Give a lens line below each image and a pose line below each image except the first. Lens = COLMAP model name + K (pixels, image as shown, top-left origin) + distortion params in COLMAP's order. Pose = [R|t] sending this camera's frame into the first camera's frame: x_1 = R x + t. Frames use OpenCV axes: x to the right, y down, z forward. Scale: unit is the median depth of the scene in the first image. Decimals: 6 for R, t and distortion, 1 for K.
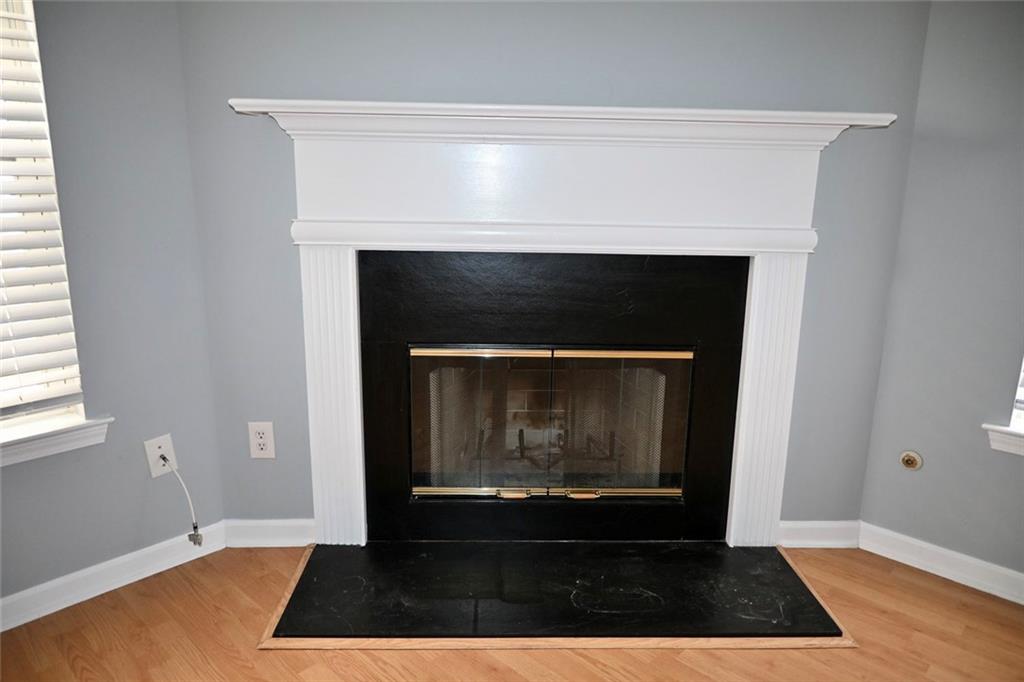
lens RADIAL K [[688.4, 0, 512.0], [0, 688.4, 341.0], [0, 0, 1]] dist [-0.005283, -0.000945]
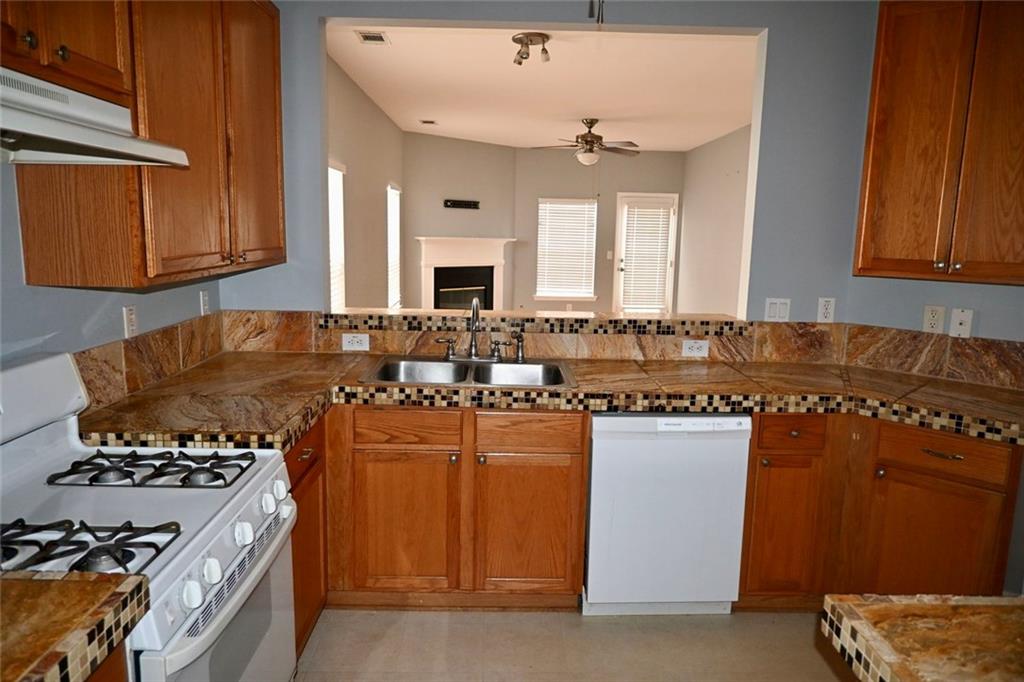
lens RADIAL K [[688.4, 0, 512.0], [0, 688.4, 341.0], [0, 0, 1]] dist [-0.005283, -0.000945]
pose [[0.706410, -0.107953, 0.699522, -2.903057], [0.157521, 0.987493, -0.006678, 0.436072], [-0.690052, 0.114906, 0.714580, -2.414554]]
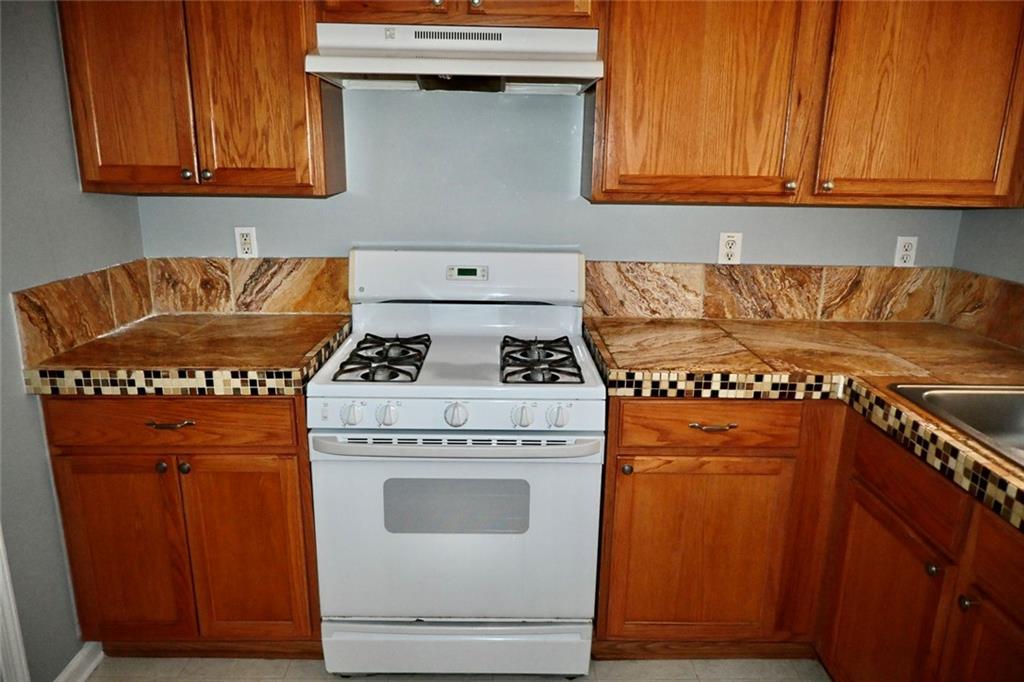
lens RADIAL K [[688.4, 0, 512.0], [0, 688.4, 341.0], [0, 0, 1]] dist [-0.005283, -0.000945]
pose [[0.703611, 0.183802, -0.686402, 2.658862], [-0.184397, 0.980105, 0.073428, 0.390324], [0.686242, 0.074906, 0.723506, -1.237511]]
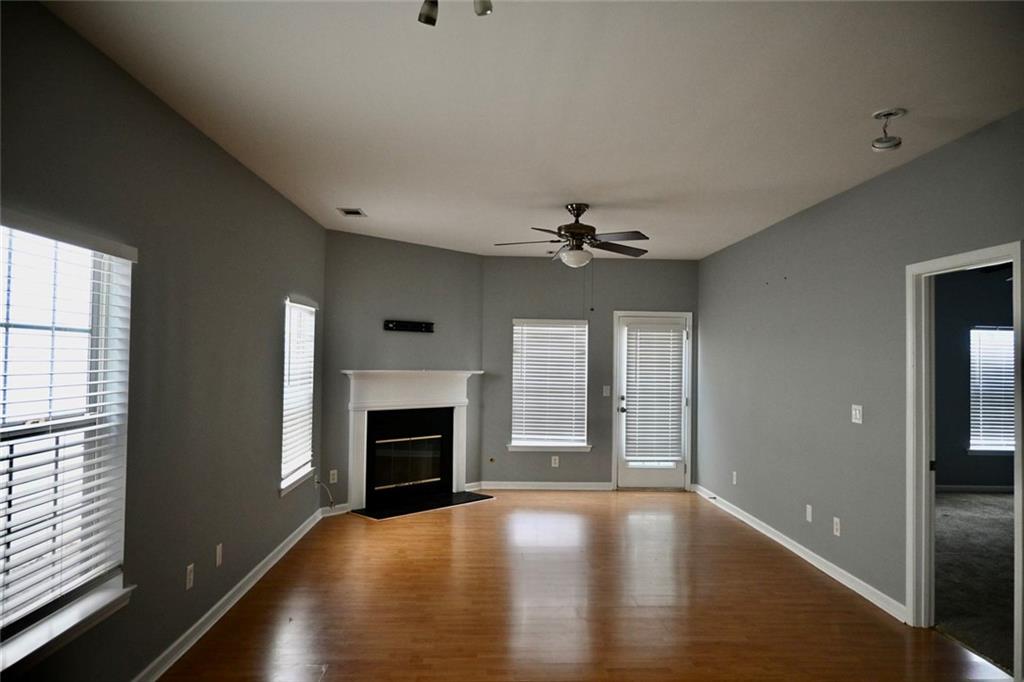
lens RADIAL K [[688.4, 0, 512.0], [0, 688.4, 341.0], [0, 0, 1]] dist [-0.005283, -0.000945]
pose [[0.695288, 0.018240, 0.718500, -1.990135], [0.165938, 0.968596, -0.185166, 0.256297], [-0.699314, 0.247970, 0.670426, -1.696666]]
